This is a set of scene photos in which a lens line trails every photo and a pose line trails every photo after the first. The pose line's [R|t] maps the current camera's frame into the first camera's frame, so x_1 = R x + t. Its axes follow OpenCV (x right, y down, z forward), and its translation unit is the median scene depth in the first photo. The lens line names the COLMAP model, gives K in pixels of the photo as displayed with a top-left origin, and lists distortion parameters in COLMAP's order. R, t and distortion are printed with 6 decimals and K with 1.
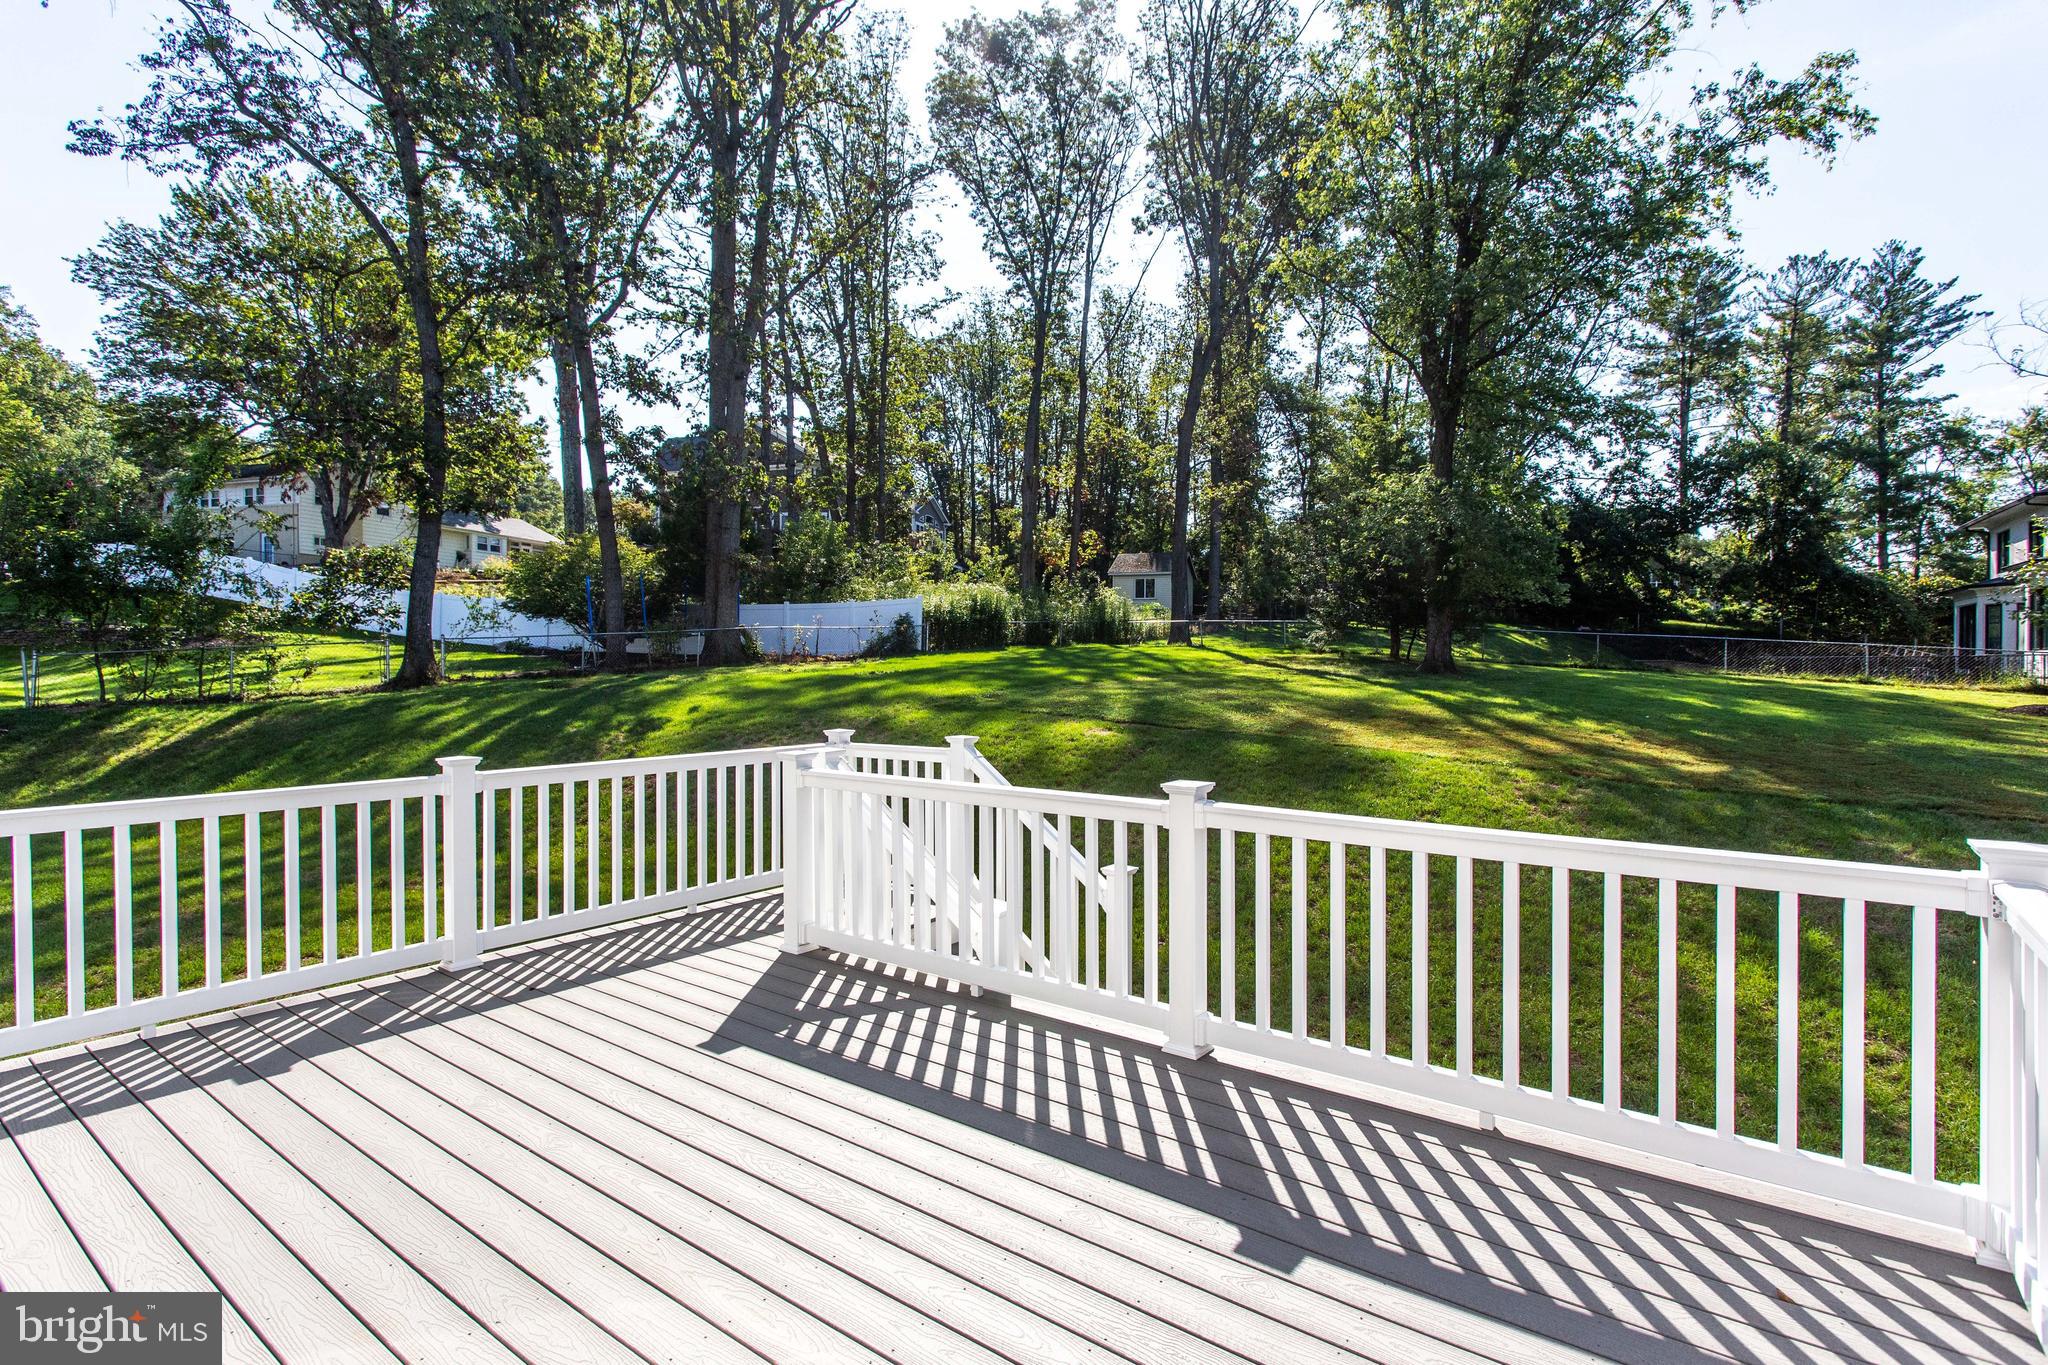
lens RADIAL K [[985.4, 0, 954.7], [0, 985.4, 672.7], [0, 0, 1]] dist [0.000232, 0.002258]
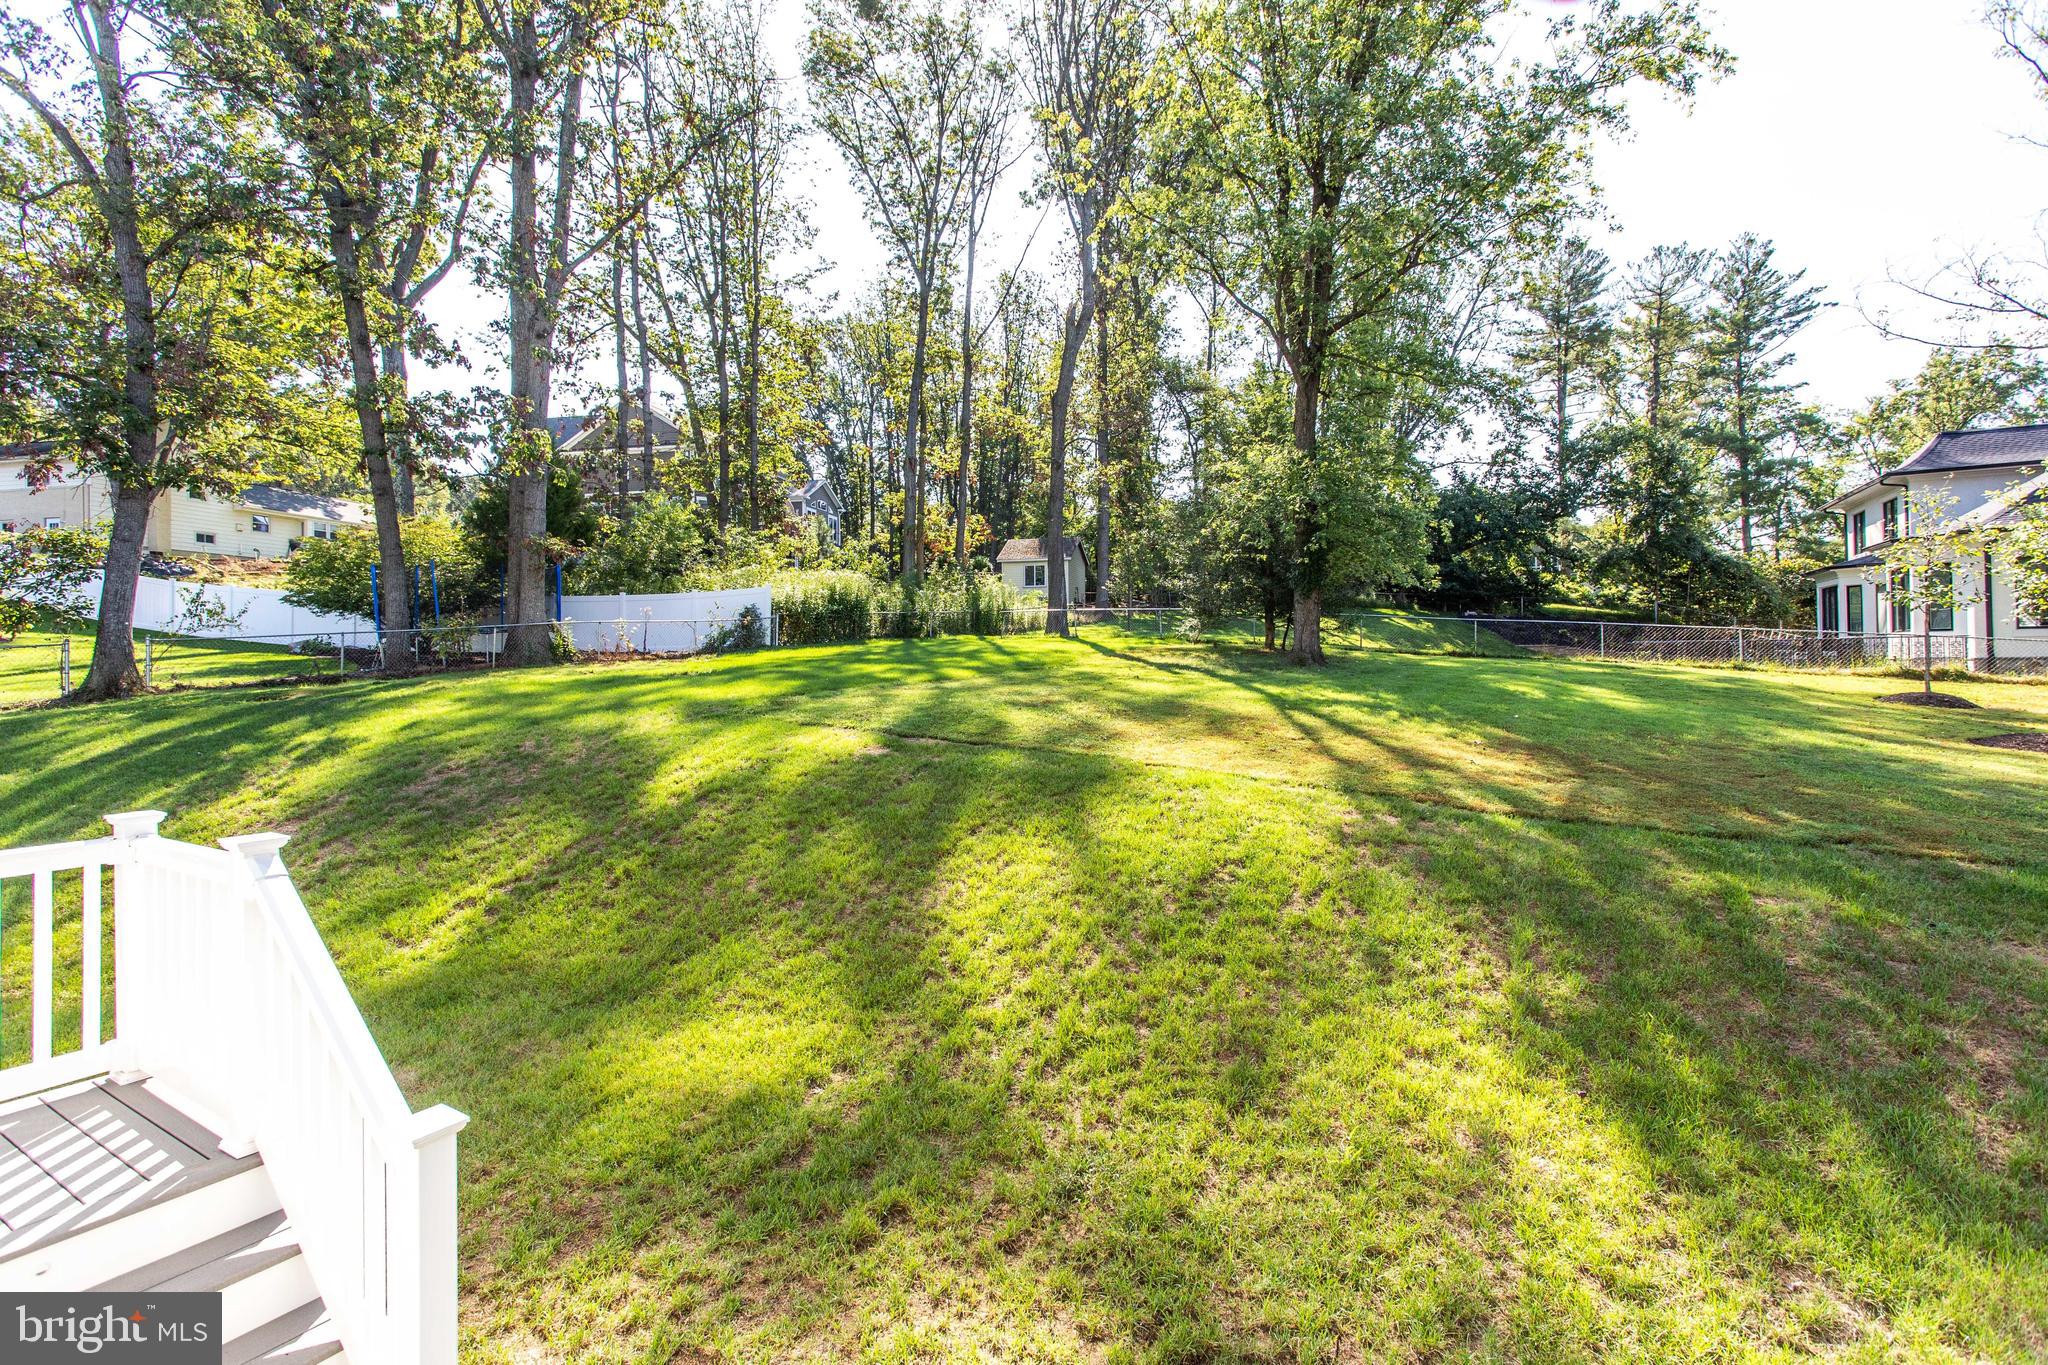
lens RADIAL K [[985.4, 0, 982.9], [0, 985.4, 645.7], [0, 0, 1]] dist [0.000232, 0.002258]
pose [[0.995187, -0.012906, 0.097136, 0.054962], [0.014474, 0.999776, -0.015463, -0.004153], [-0.096915, 0.016794, 0.995151, 0.064395]]
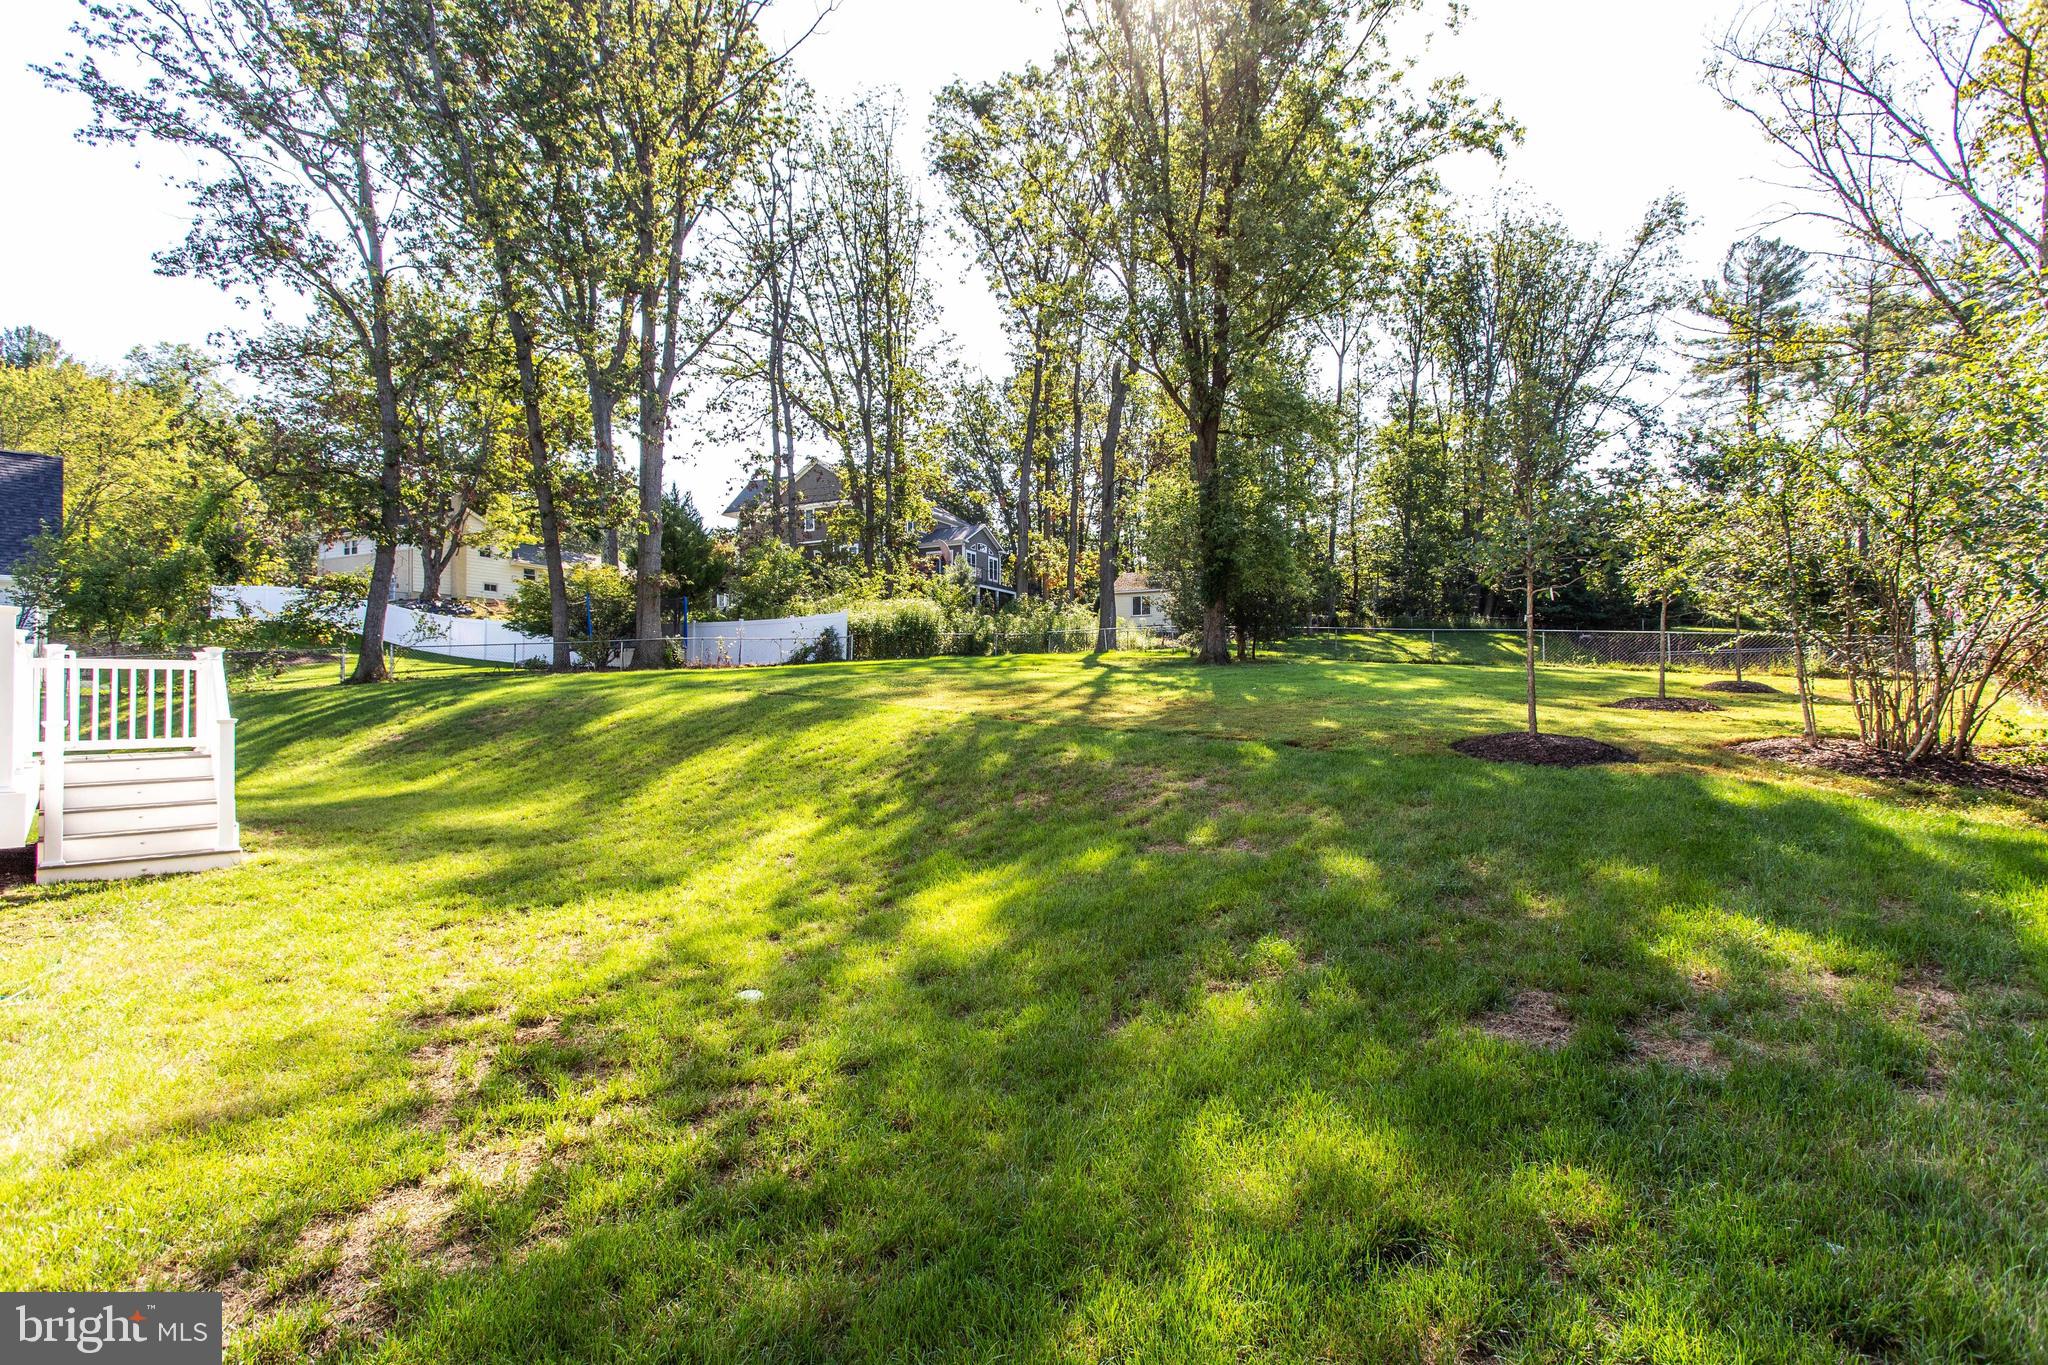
lens RADIAL K [[985.4, 0, 986.9], [0, 985.4, 681.4], [0, 0, 1]] dist [0.000232, 0.002258]
pose [[0.987955, -0.010597, -0.154379, 0.223333], [0.006394, 0.999596, -0.027696, 0.025479], [0.154610, 0.026375, 0.987623, -0.051183]]
